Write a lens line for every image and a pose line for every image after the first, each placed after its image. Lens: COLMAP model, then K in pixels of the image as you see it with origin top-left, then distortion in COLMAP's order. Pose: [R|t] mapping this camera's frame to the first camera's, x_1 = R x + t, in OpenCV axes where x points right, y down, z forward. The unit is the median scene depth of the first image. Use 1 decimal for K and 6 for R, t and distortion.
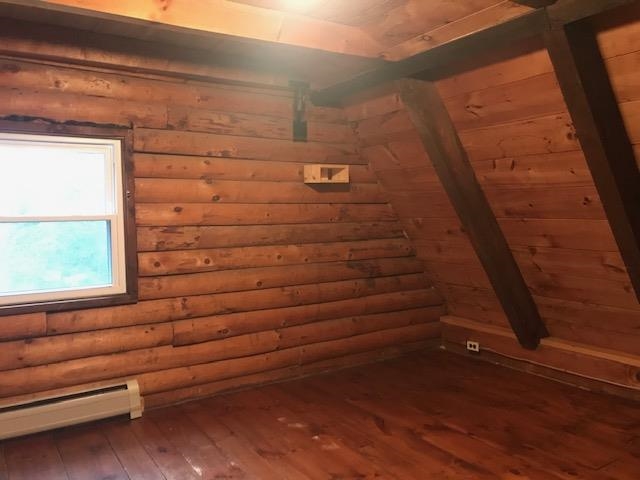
lens RADIAL K [[494.5, 0, 320.0], [0, 494.5, 240.0], [0, 0, 1]] dist [-0.000374, 0.000773]
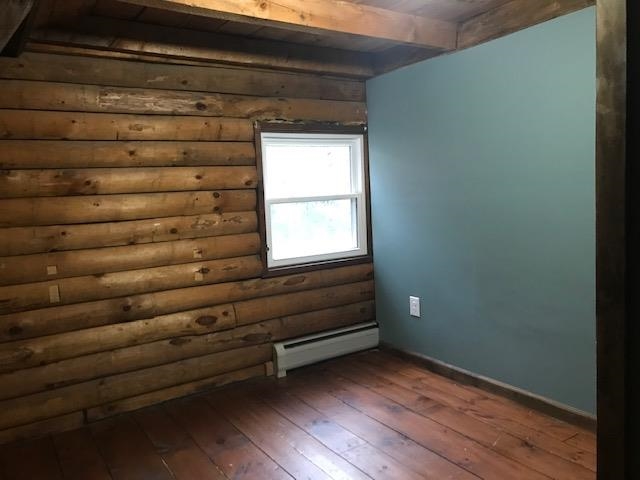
lens RADIAL K [[524.2, 0, 318.4], [0, 524.2, 235.5], [0, 0, 1]] dist [0.040168, -0.001453]
pose [[0.998584, -0.034837, 0.040193, -0.533995], [0.034120, 0.999248, 0.018396, 0.026431], [-0.040804, -0.016999, 0.999023, -0.330645]]
